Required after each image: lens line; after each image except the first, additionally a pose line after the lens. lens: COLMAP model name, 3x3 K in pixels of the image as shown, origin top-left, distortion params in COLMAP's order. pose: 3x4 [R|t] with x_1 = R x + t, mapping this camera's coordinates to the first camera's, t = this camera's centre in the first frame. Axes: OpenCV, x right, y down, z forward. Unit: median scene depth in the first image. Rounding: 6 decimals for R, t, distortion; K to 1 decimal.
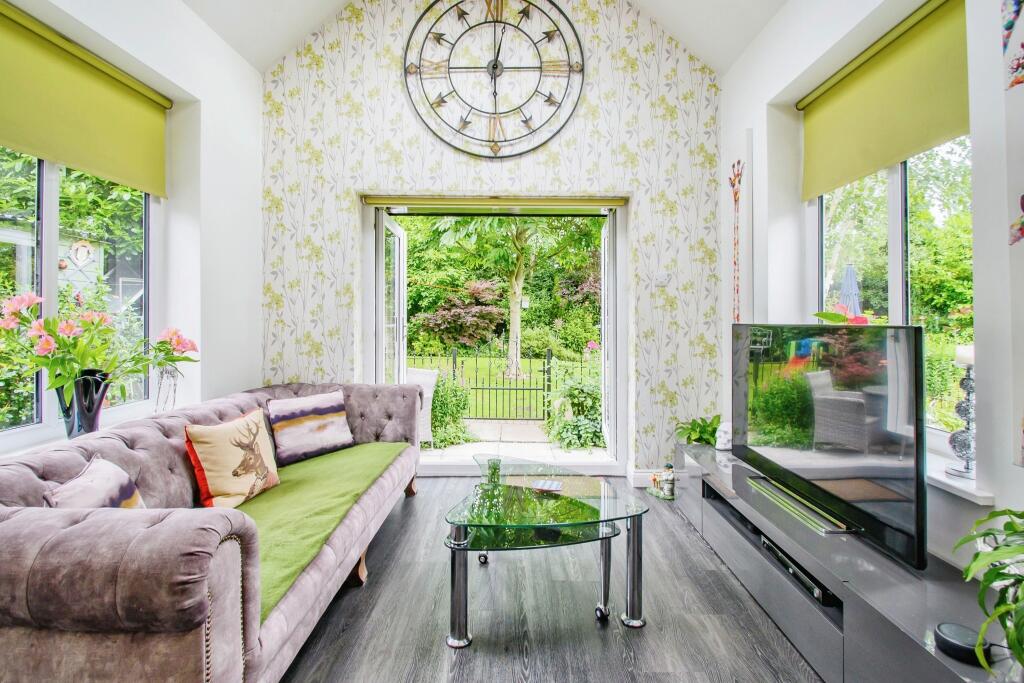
lens RADIAL K [[440.6, 0, 512.9], [0, 440.6, 314.4], [0, 0, 1]] dist [0.000954, 0.000088]
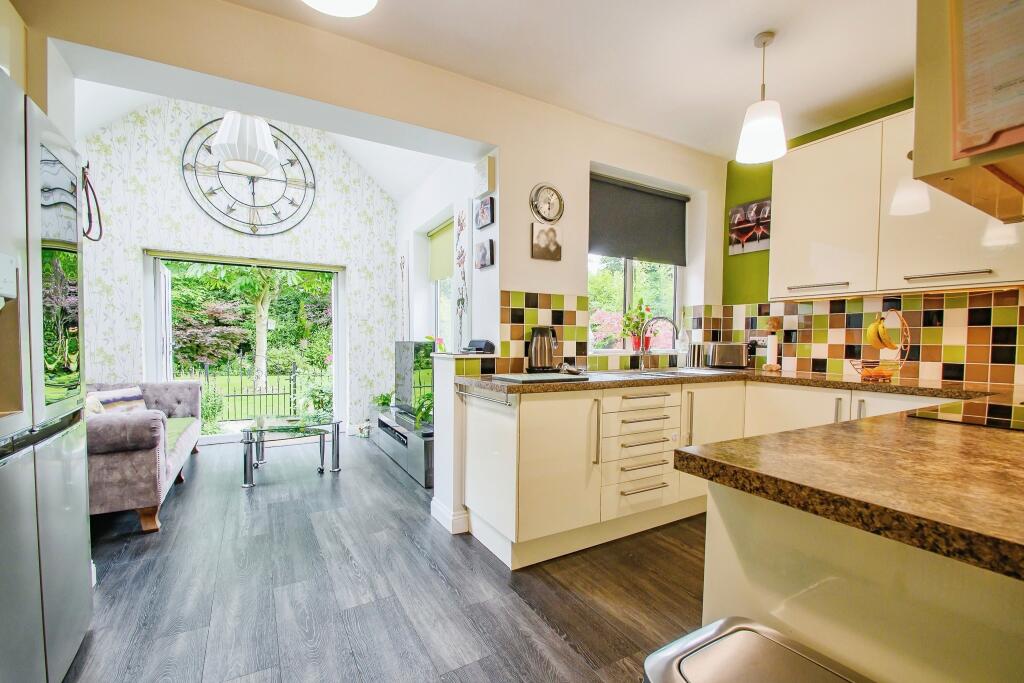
lens RADIAL K [[445.0, 0, 512.8], [0, 445.0, 356.3], [0, 0, 1]] dist [0.002876, -0.015552]
pose [[0.860045, -0.014071, 0.510024, -0.060218], [-0.009621, 0.998995, 0.043785, -0.004449], [-0.510128, -0.042564, 0.859045, -0.827868]]
